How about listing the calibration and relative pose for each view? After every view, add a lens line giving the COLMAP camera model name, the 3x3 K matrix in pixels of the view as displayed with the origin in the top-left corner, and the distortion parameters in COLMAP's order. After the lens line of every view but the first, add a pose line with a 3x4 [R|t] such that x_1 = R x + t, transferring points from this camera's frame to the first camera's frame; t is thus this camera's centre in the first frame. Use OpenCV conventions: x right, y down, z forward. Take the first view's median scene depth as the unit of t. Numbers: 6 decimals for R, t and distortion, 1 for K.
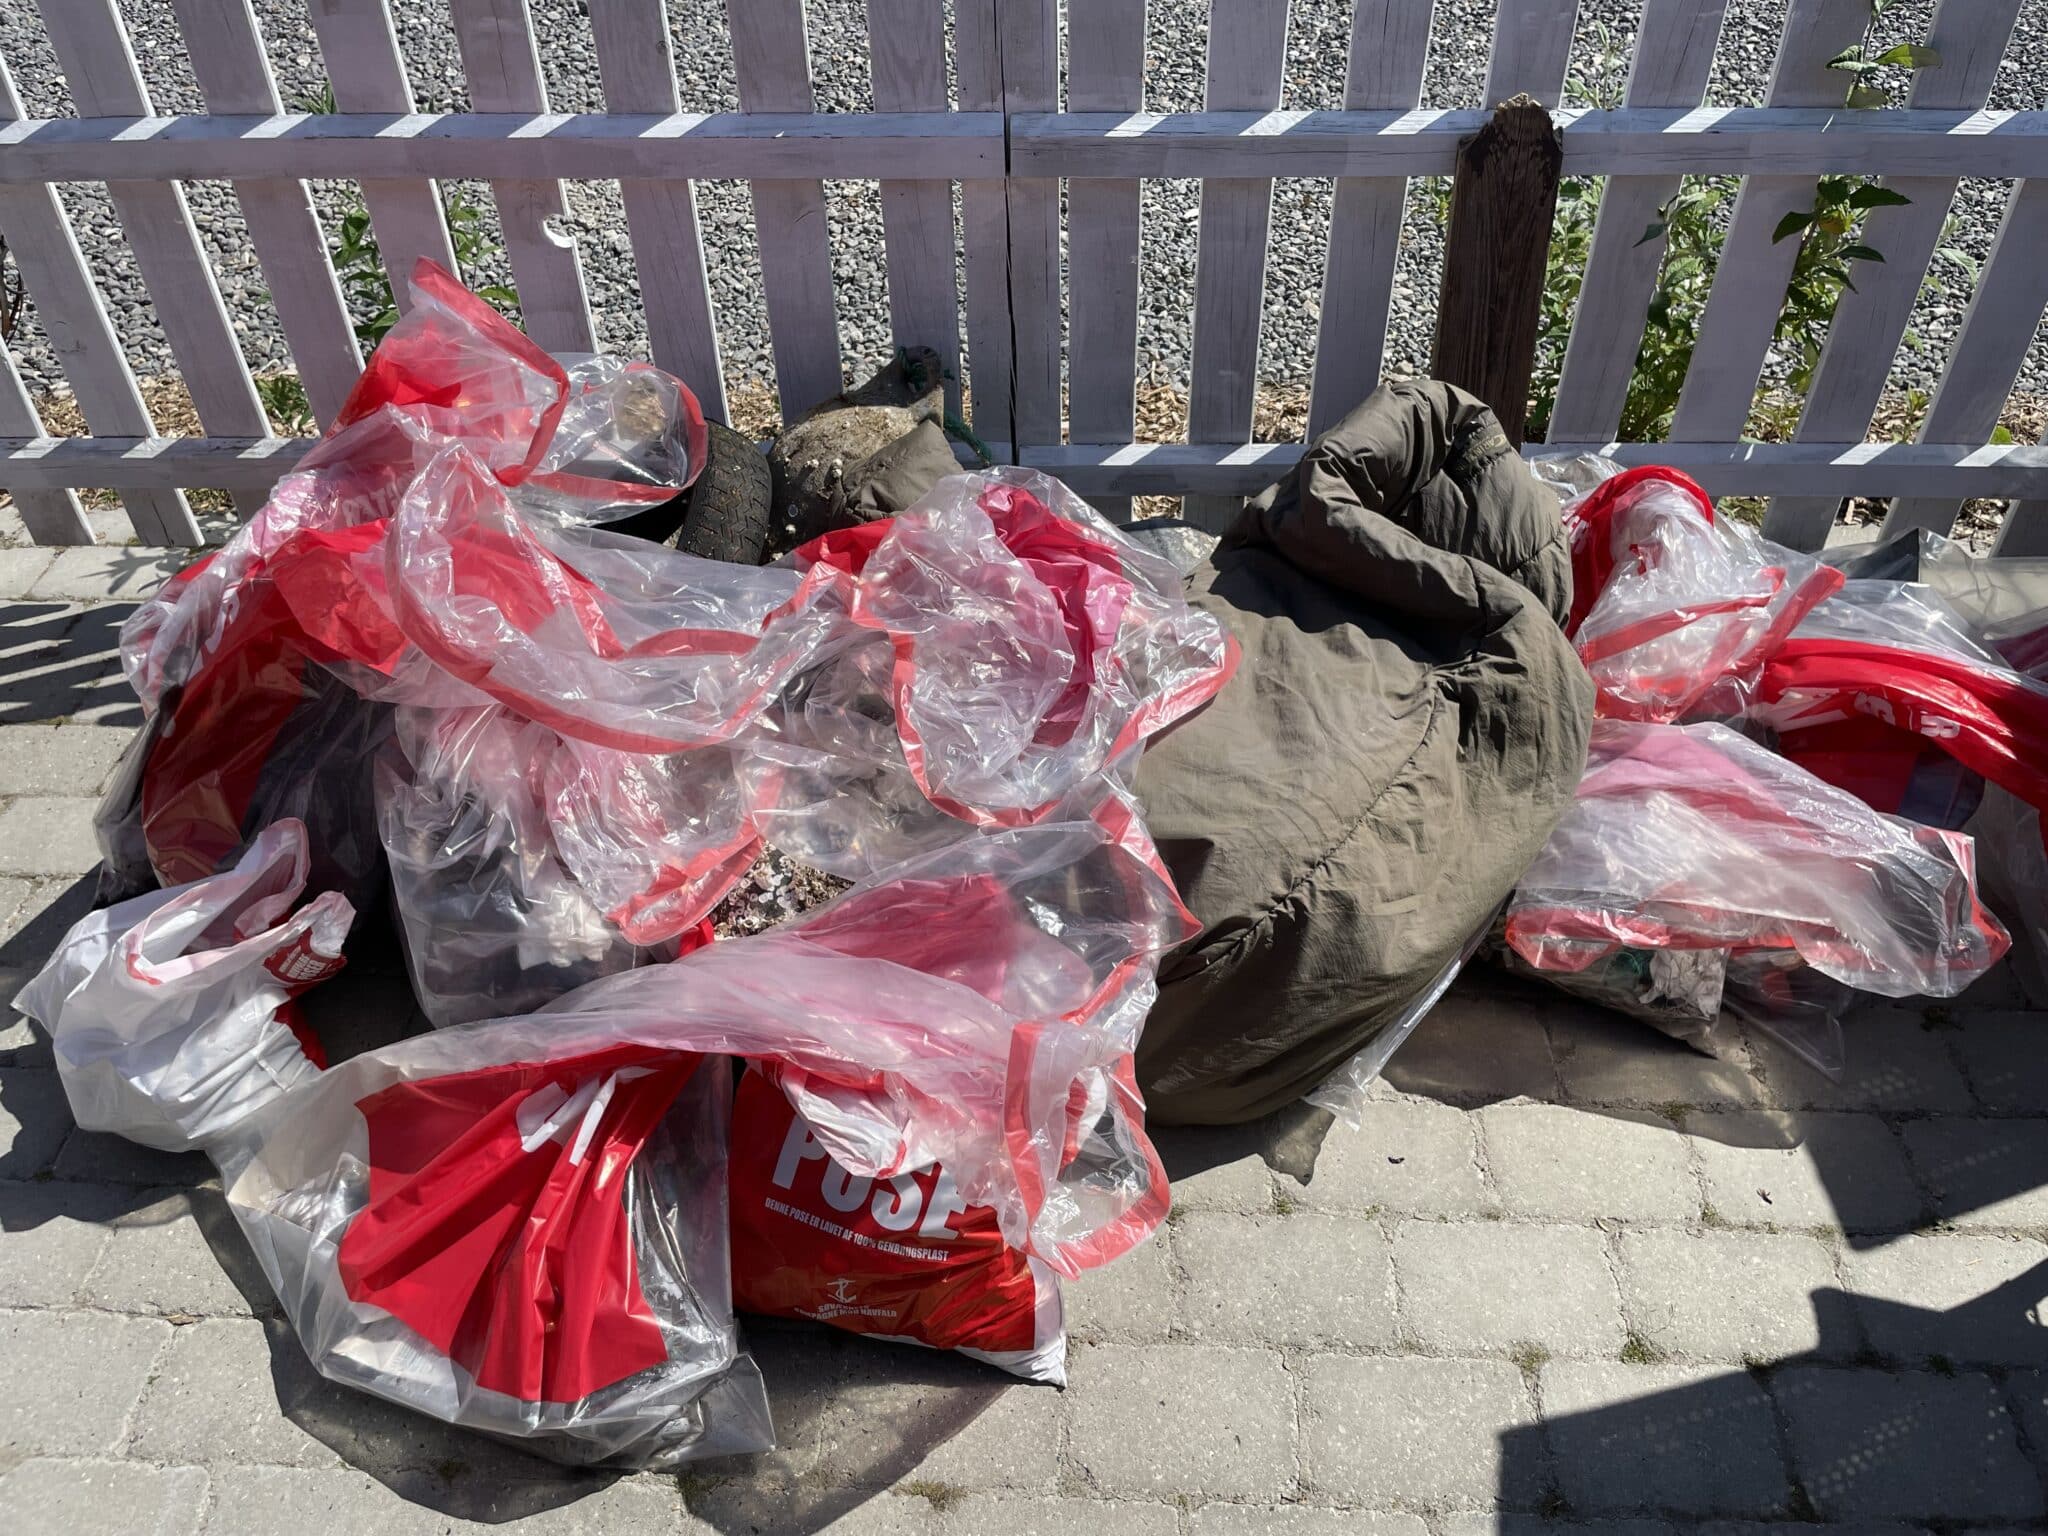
lens RADIAL K [[1545.9, 0, 1002.5], [0, 1545.9, 765.7], [0, 0, 1]] dist [0.093462, -0.129427]
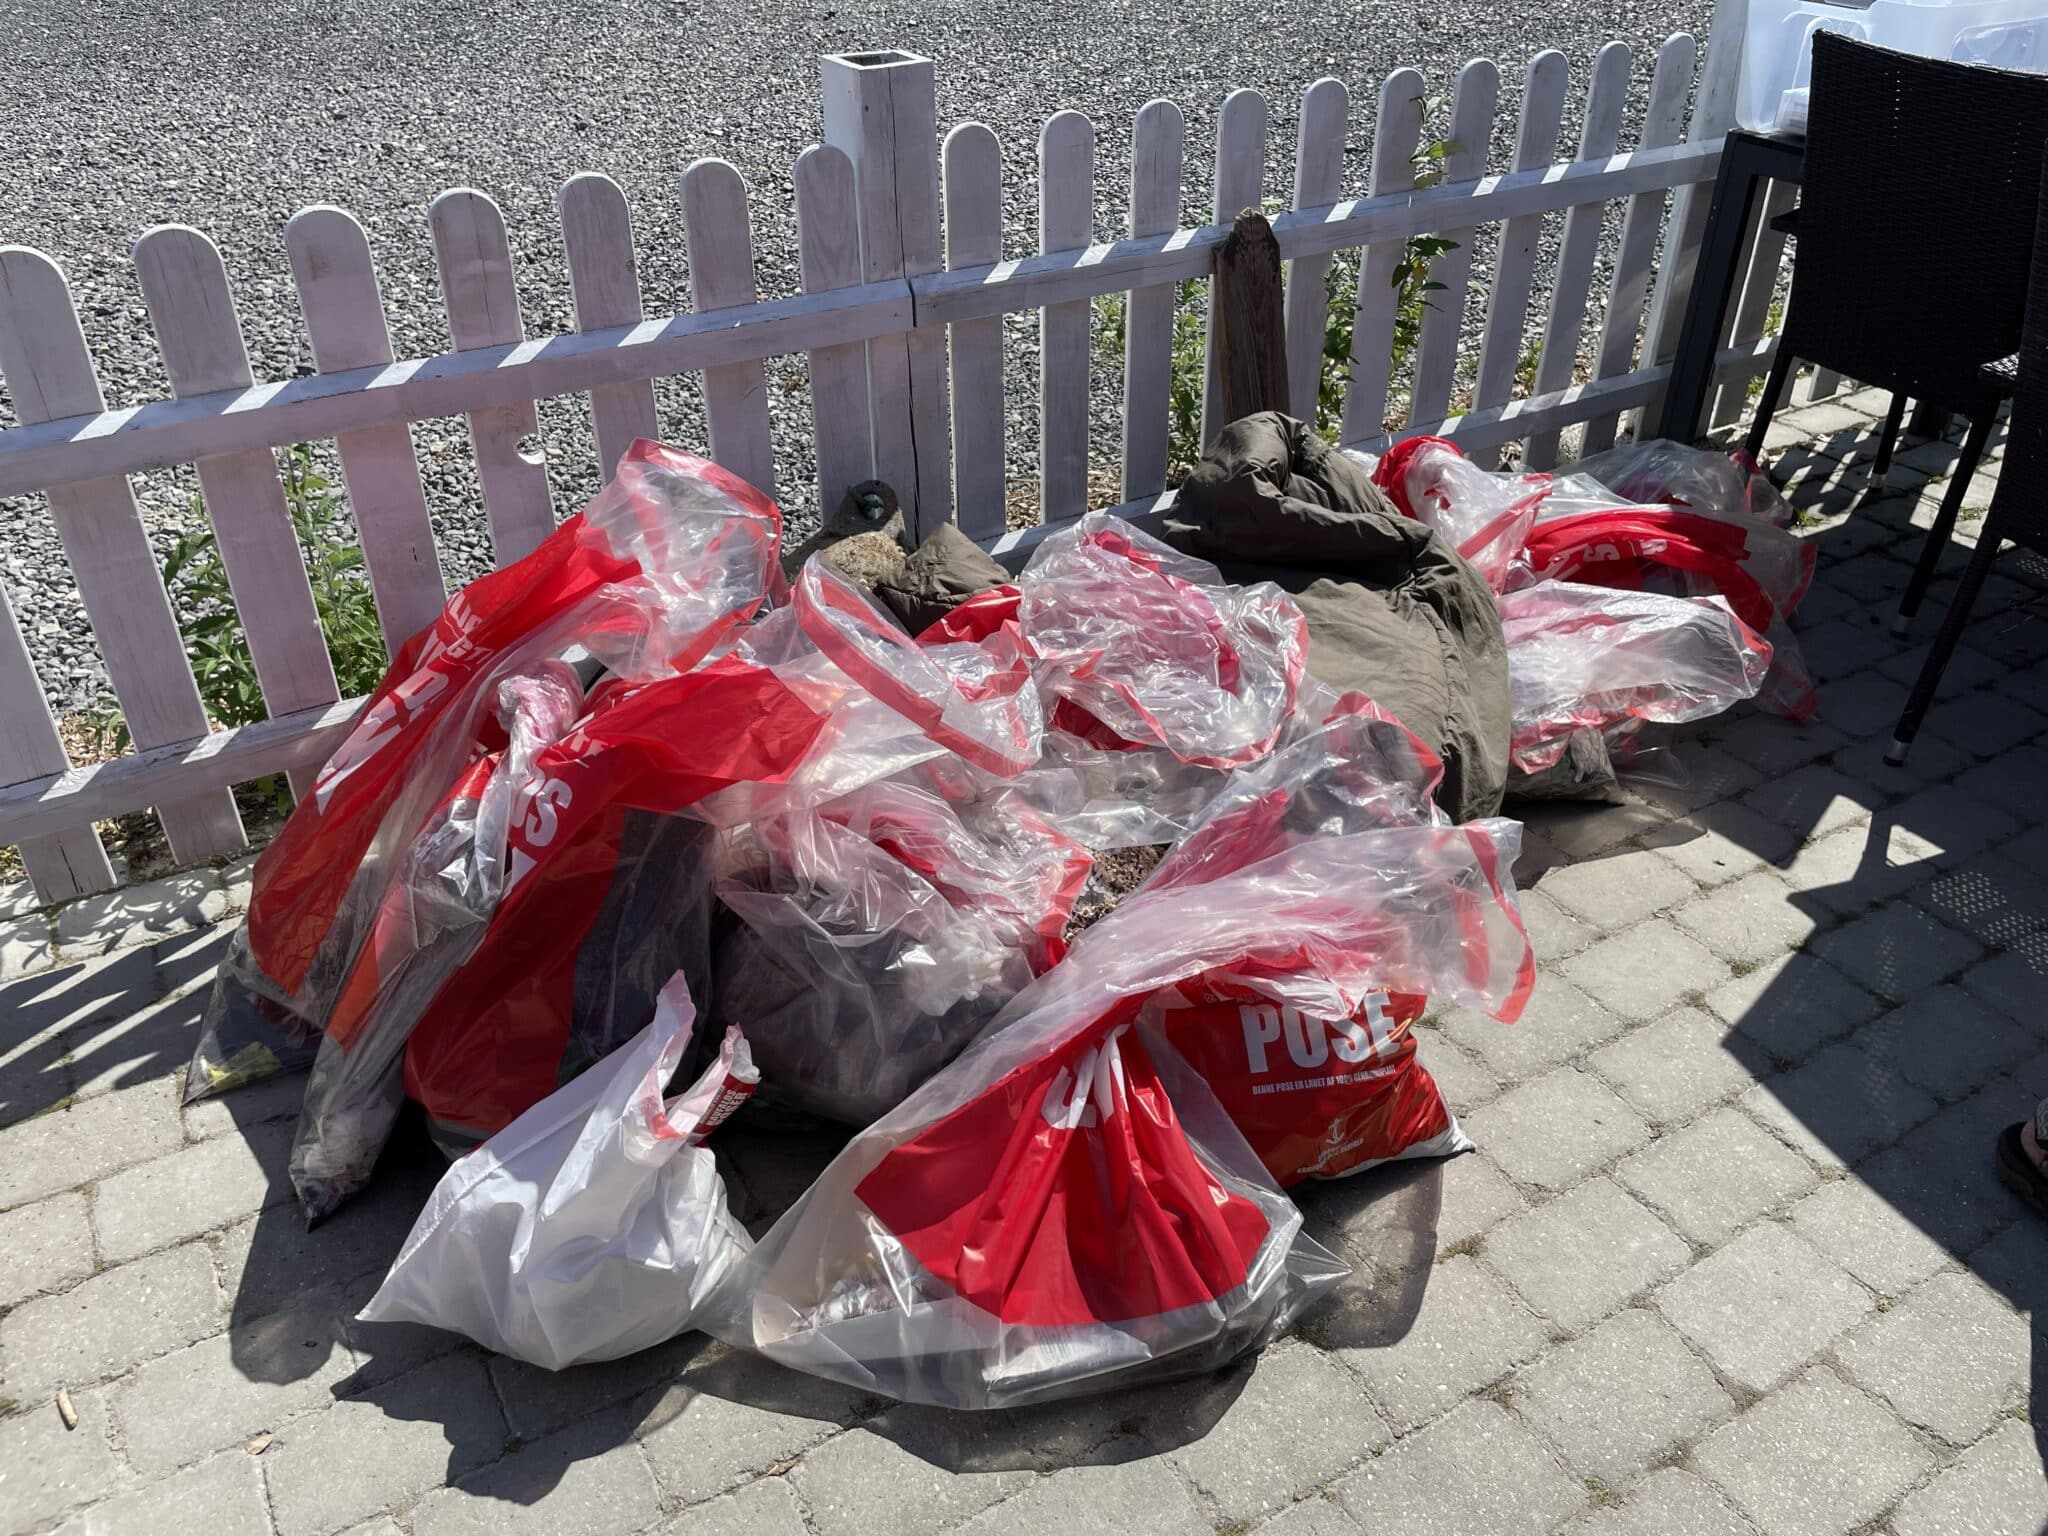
lens RADIAL K [[1545.9, 0, 1002.5], [0, 1545.9, 765.7], [0, 0, 1]] dist [0.093462, -0.129427]
pose [[0.839957, -0.285625, 0.461400, -0.698250], [0.353295, 0.933219, -0.065456, 0.050409], [-0.411891, 0.217990, 0.884774, -0.026896]]
